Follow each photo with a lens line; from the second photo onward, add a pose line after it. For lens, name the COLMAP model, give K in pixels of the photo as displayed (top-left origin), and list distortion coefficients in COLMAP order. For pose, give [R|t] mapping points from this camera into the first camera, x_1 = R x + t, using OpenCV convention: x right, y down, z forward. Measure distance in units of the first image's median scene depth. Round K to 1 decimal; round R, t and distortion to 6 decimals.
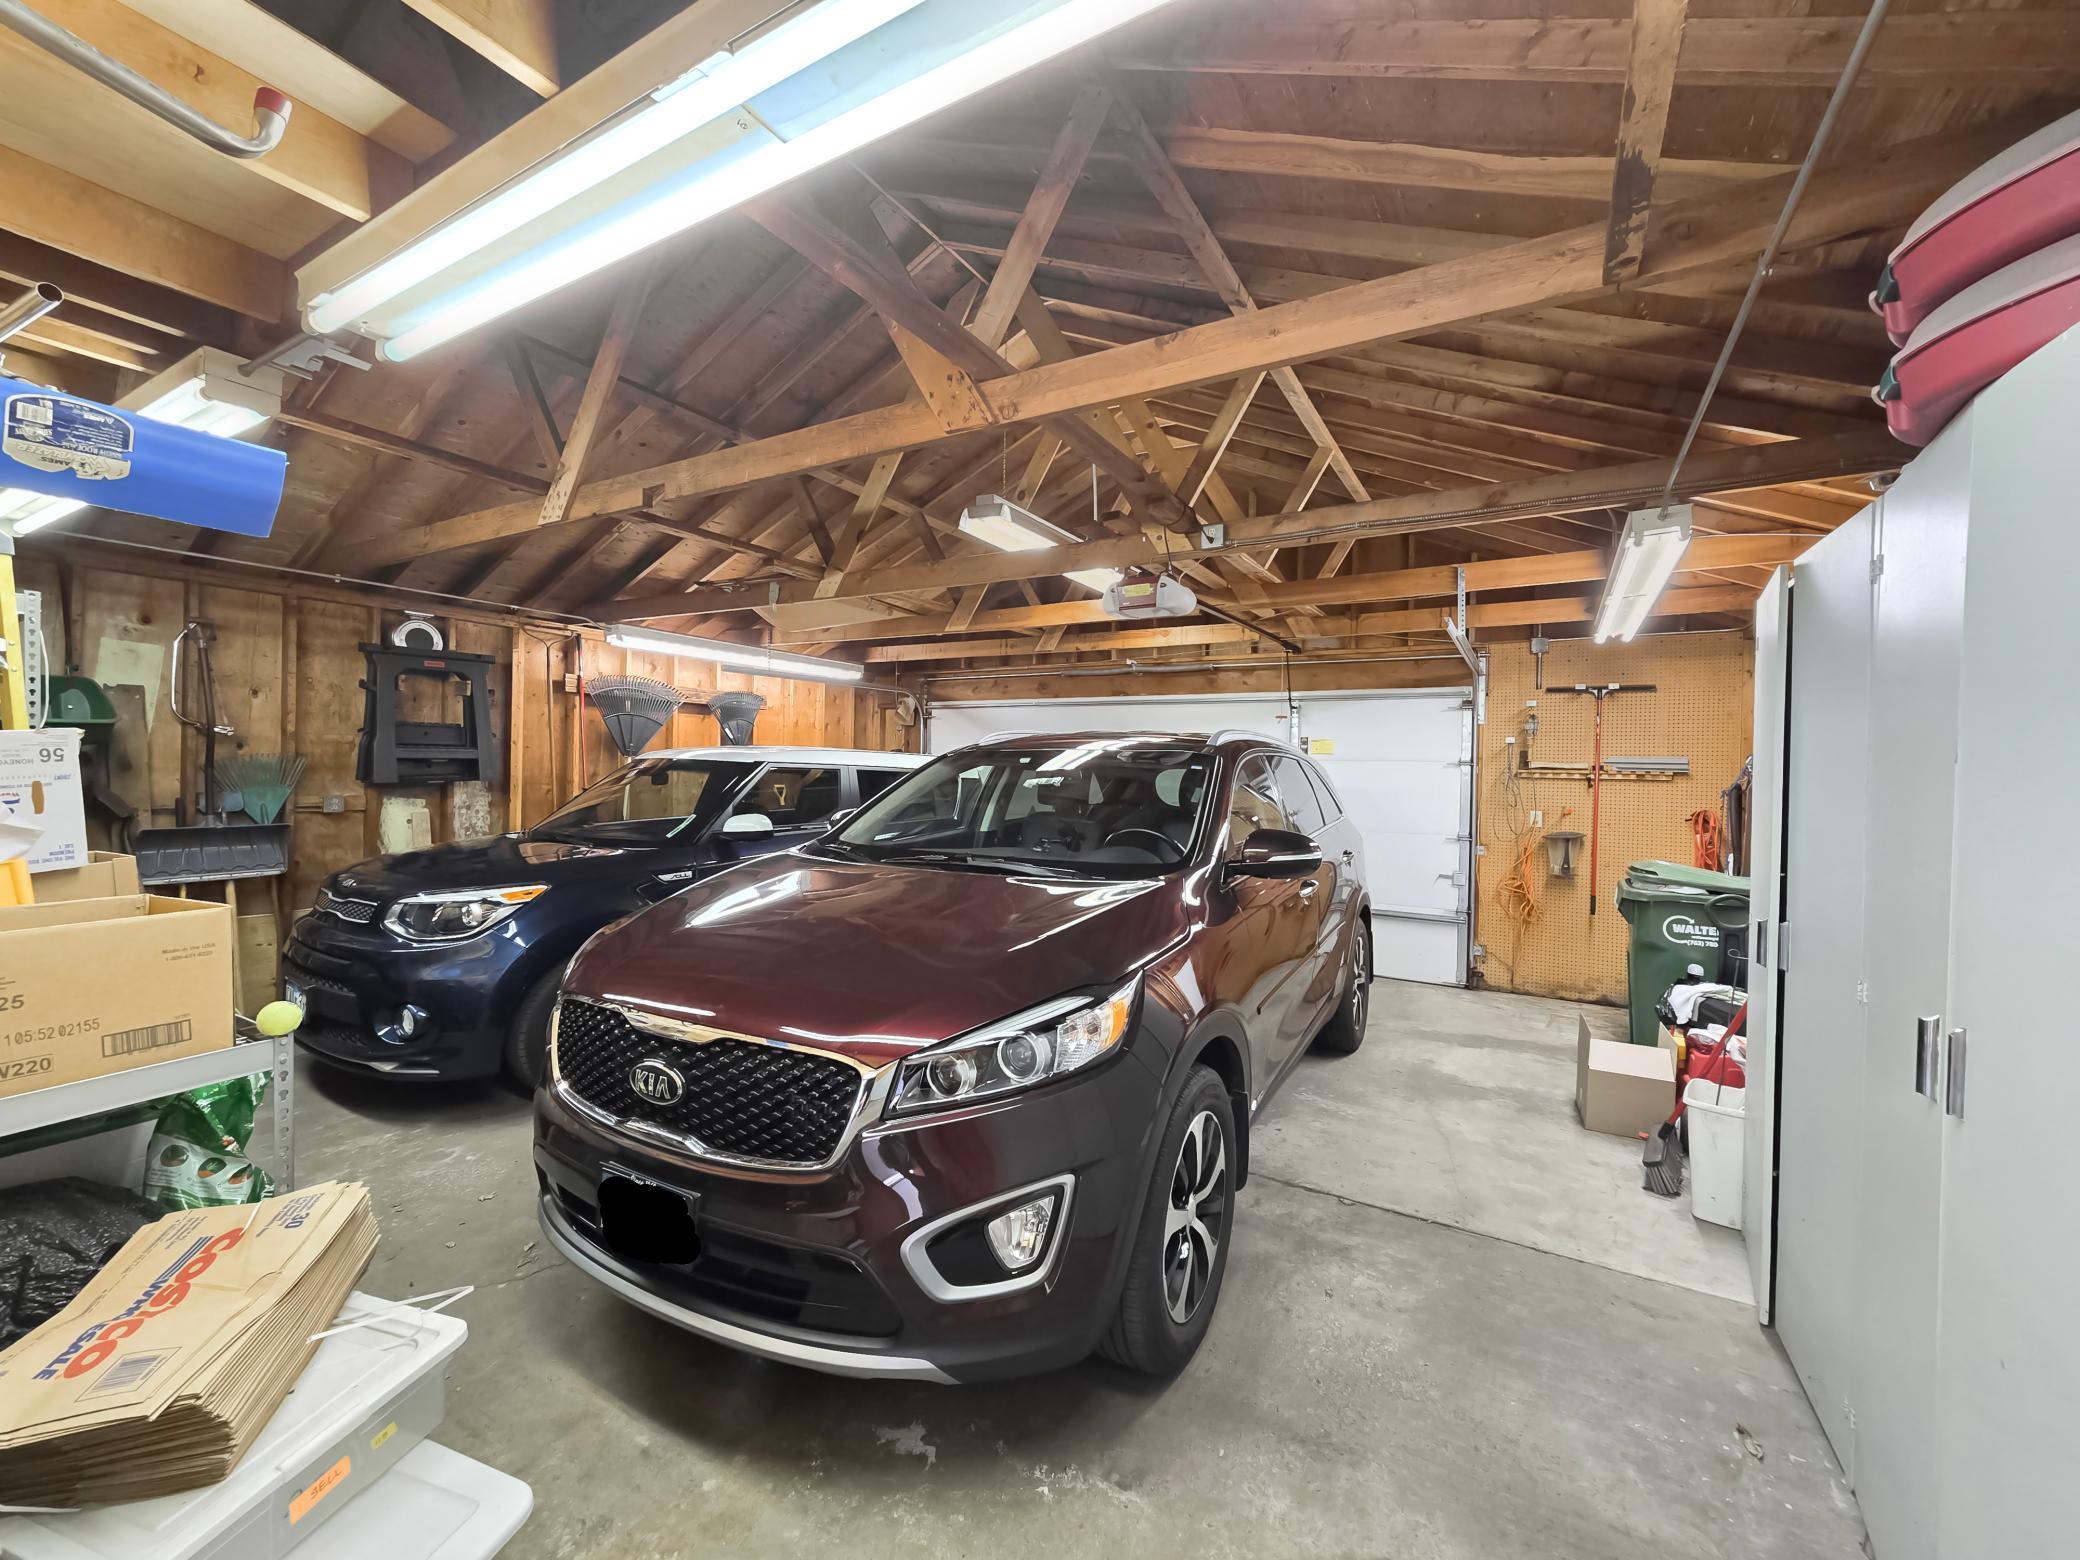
lens RADIAL K [[841.7, 0, 1040.0], [0, 841.7, 780.0], [0, 0, 1]] dist [0.000733, 0.000250]
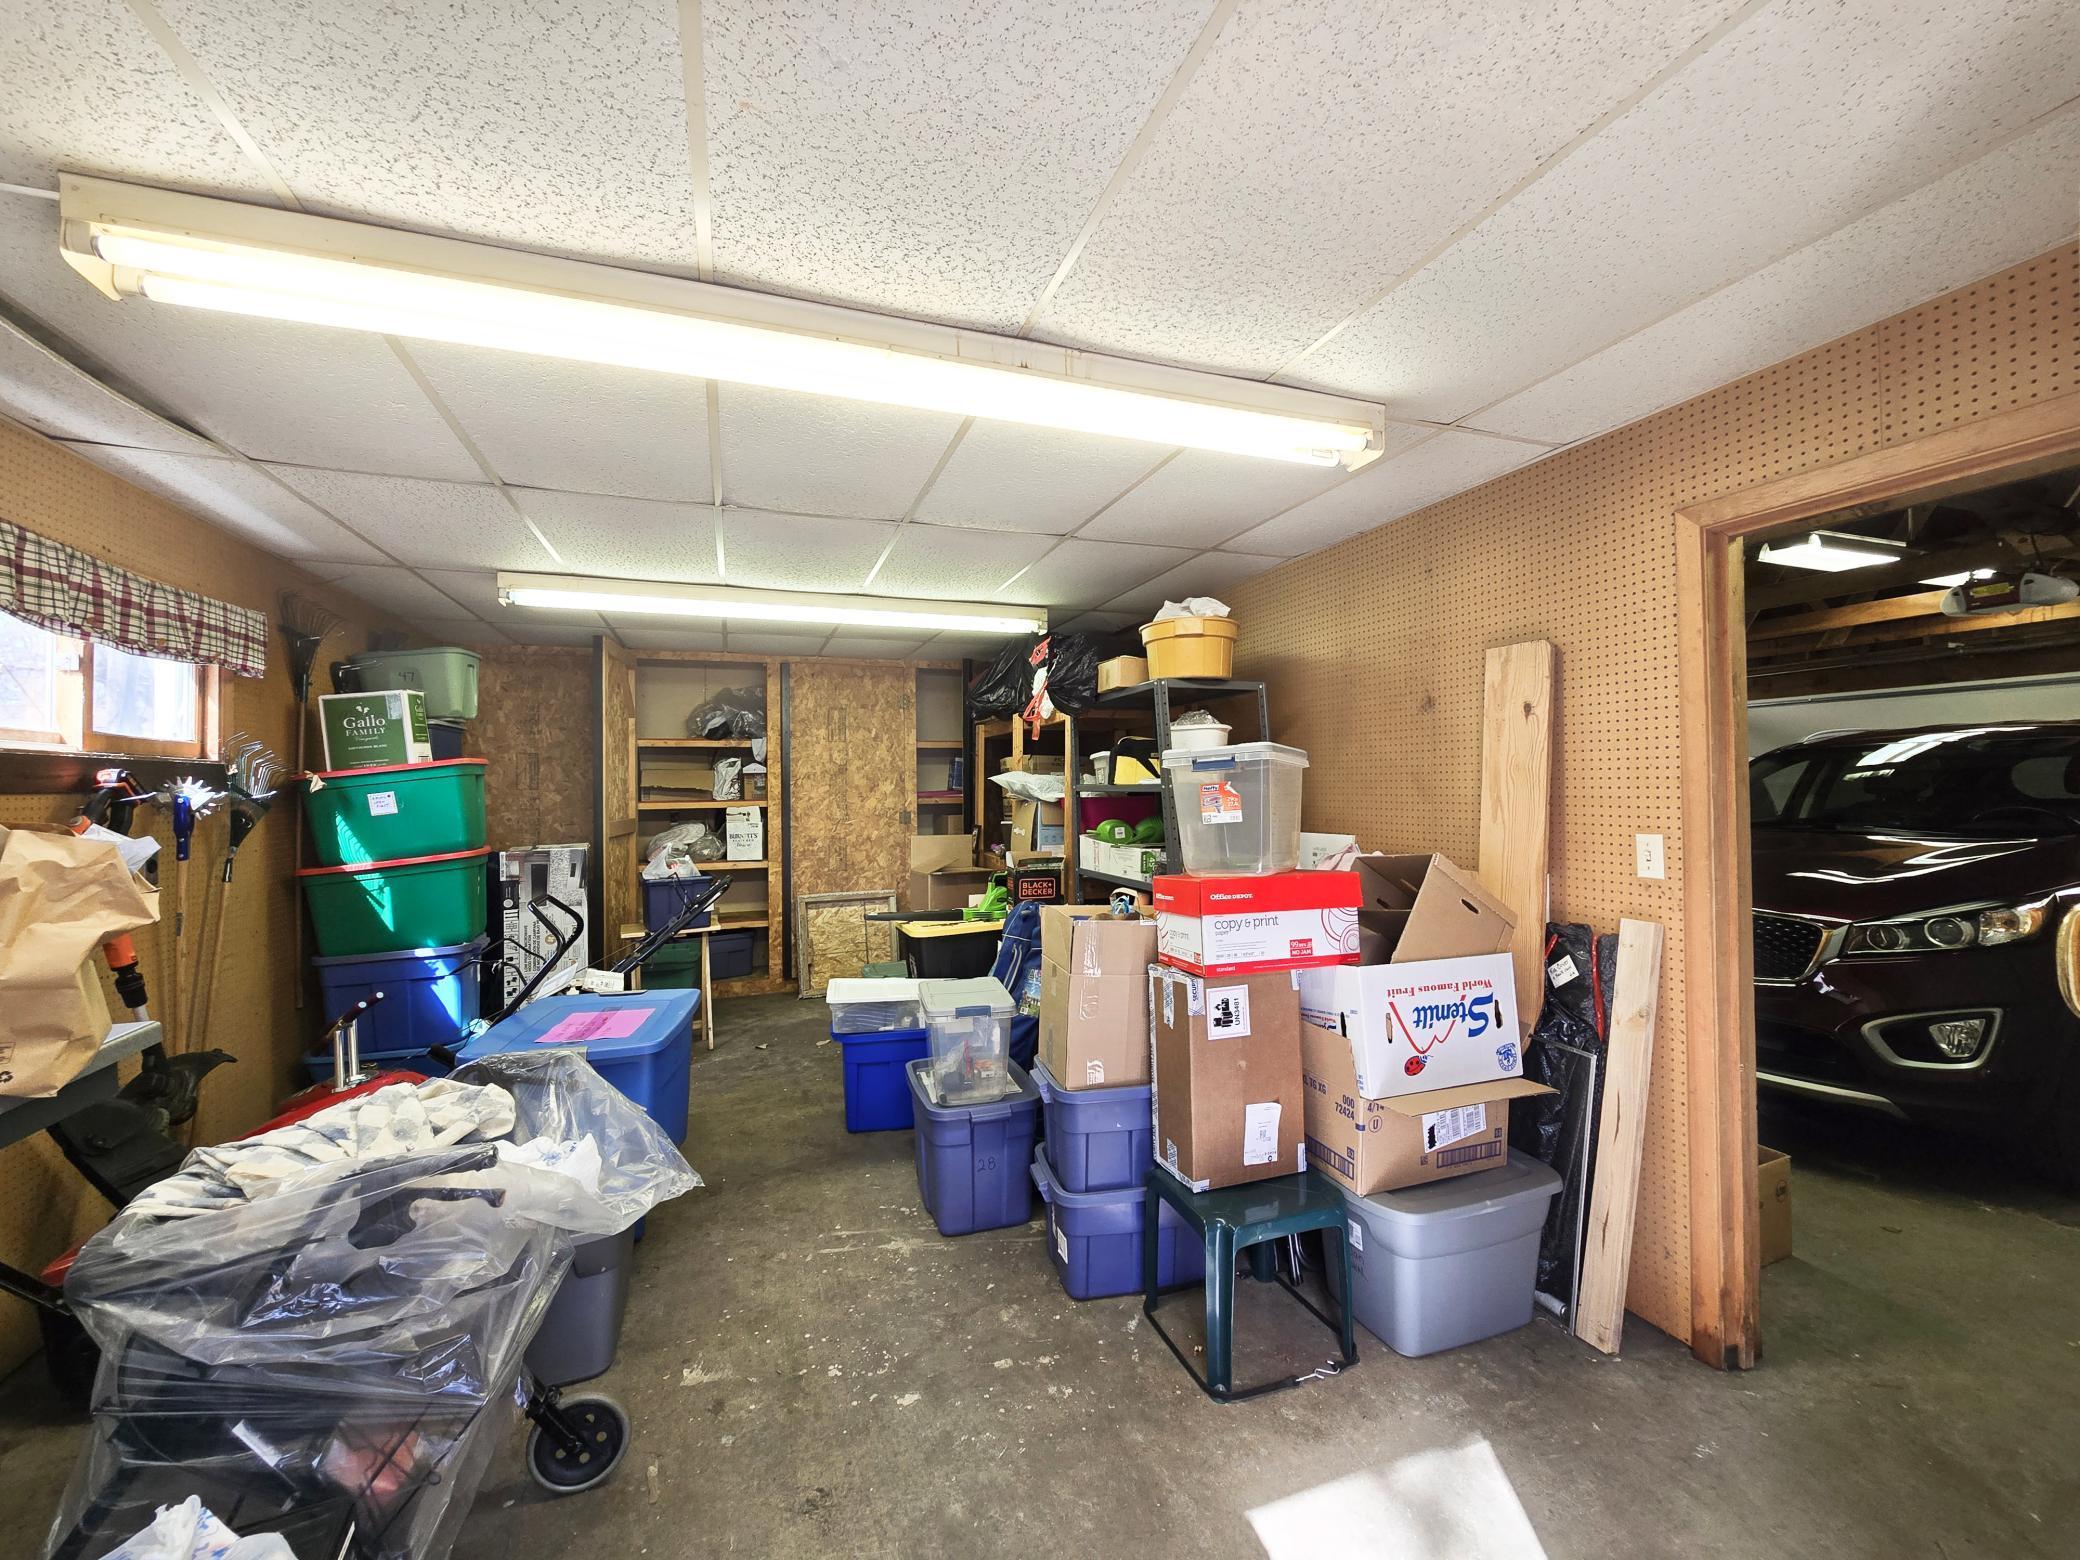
lens RADIAL K [[841.7, 0, 1040.0], [0, 841.7, 780.0], [0, 0, 1]] dist [0.000733, 0.000250]
pose [[0.768918, -0.035116, -0.638383, -0.127496], [0.017301, 0.999268, -0.034130, 0.028273], [0.639114, 0.015199, 0.768962, -0.534307]]
